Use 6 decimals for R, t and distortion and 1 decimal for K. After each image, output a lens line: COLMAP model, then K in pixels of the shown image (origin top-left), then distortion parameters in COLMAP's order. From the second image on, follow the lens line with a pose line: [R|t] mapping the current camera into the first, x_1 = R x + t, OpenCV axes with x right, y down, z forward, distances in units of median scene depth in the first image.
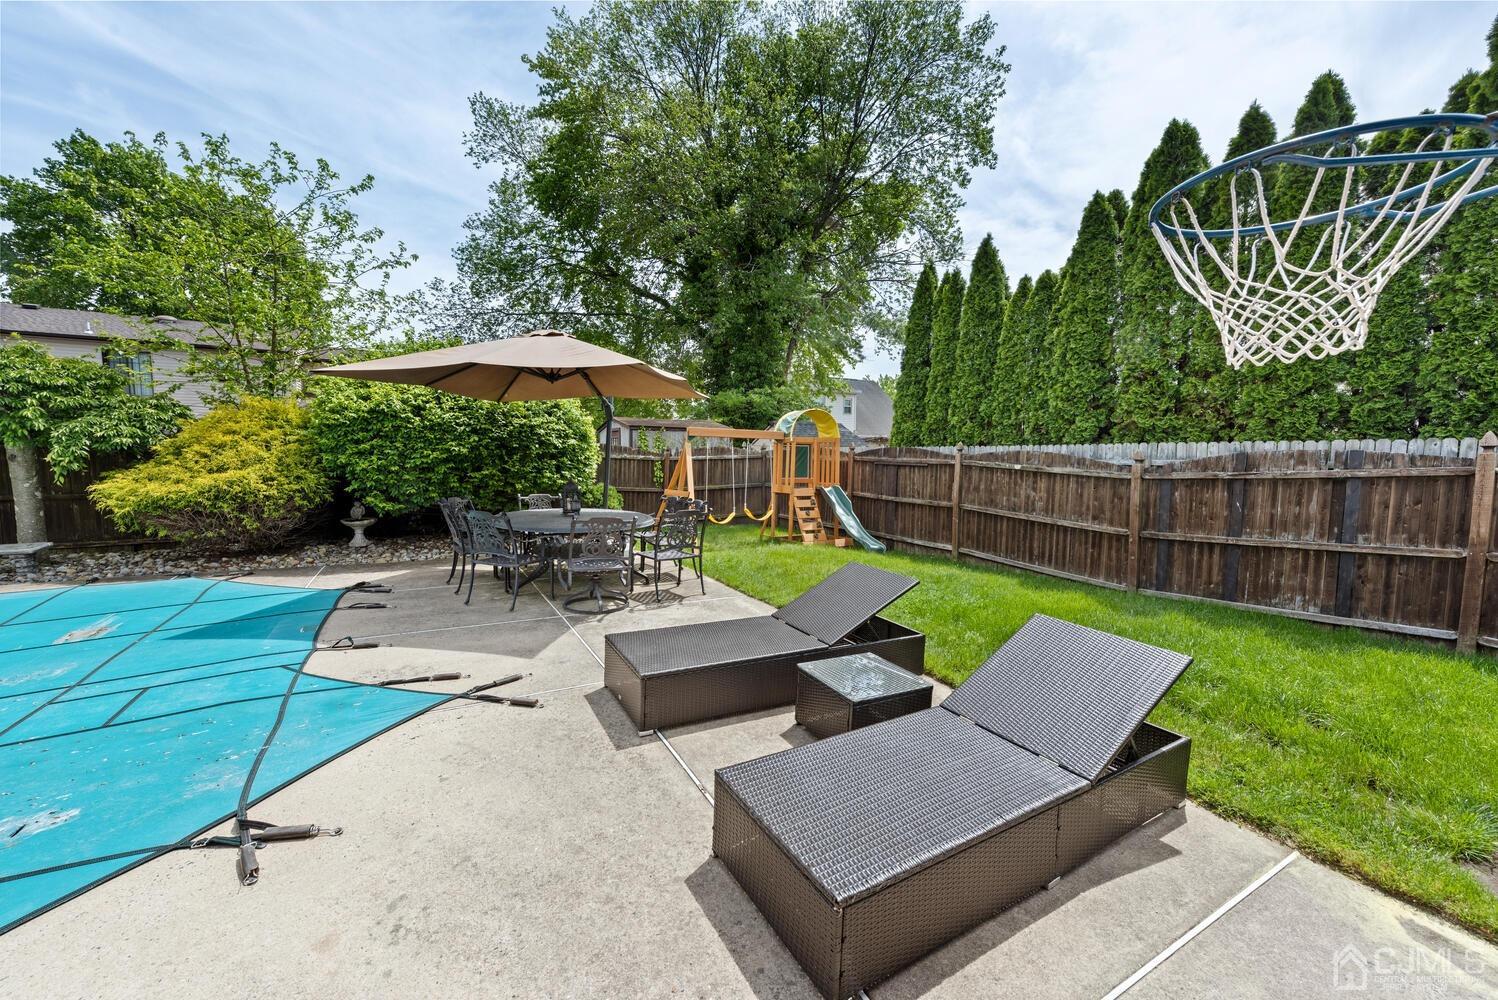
lens RADIAL K [[590.4, 0, 753.6], [0, 590.4, 501.5], [0, 0, 1]] dist [0.009142, -0.000540]
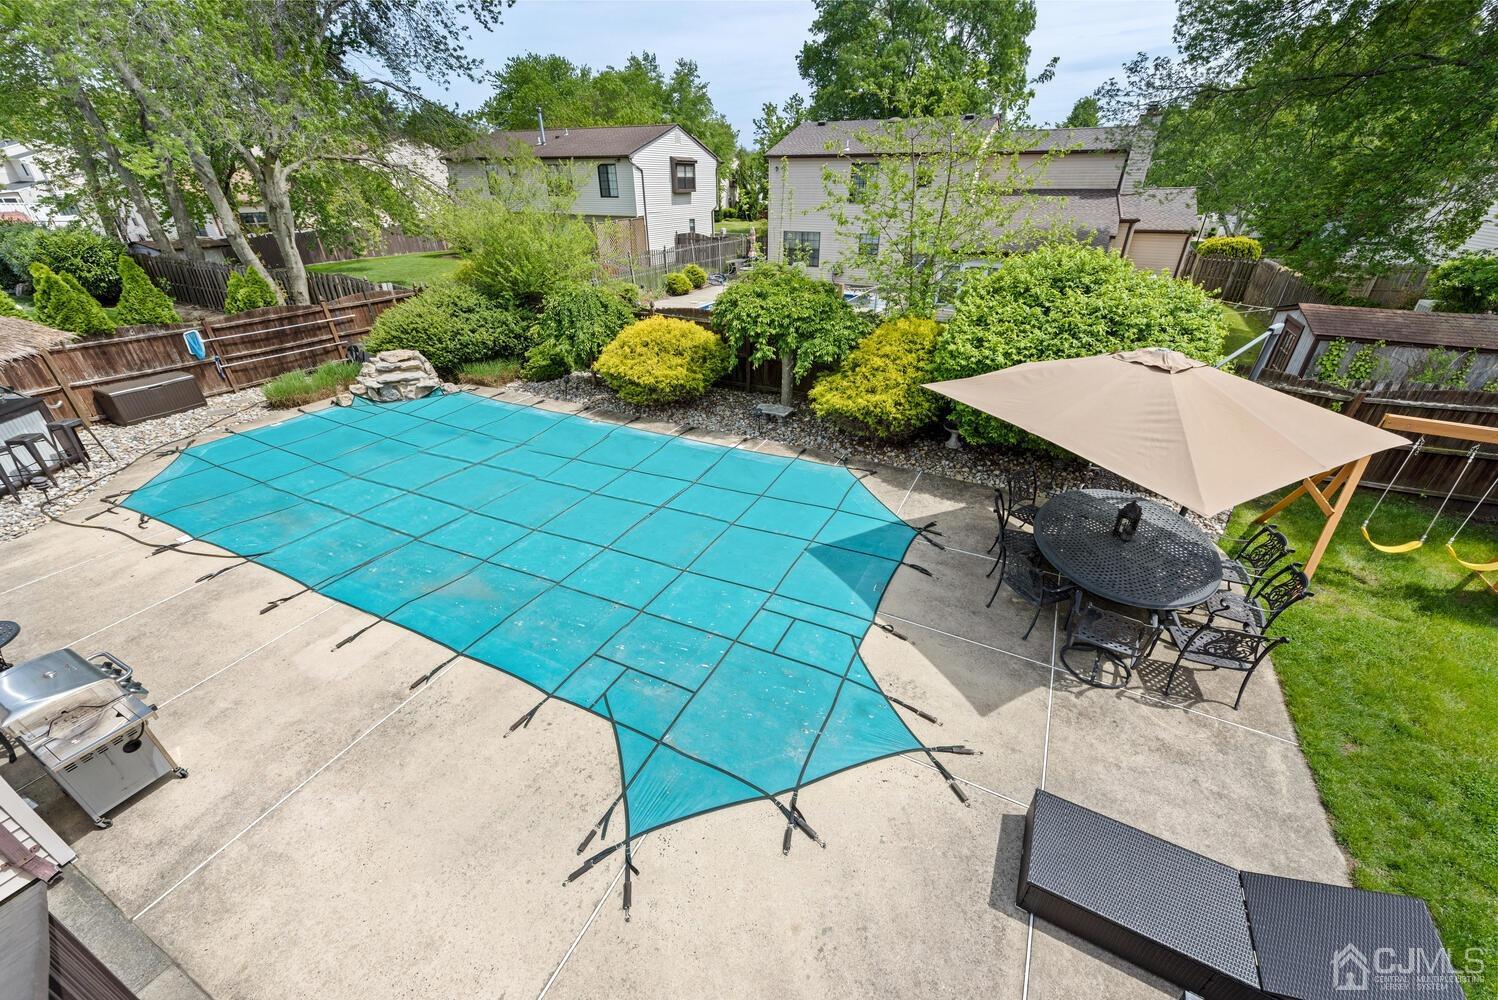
lens RADIAL K [[590.4, 0, 751.5], [0, 590.4, 503.8], [0, 0, 1]] dist [0.009142, -0.000540]
pose [[0.558718, 0.396241, -0.728579, 0.065496], [-0.075015, 0.899029, 0.431416, -0.737224], [0.825958, -0.186386, 0.532028, 0.010394]]
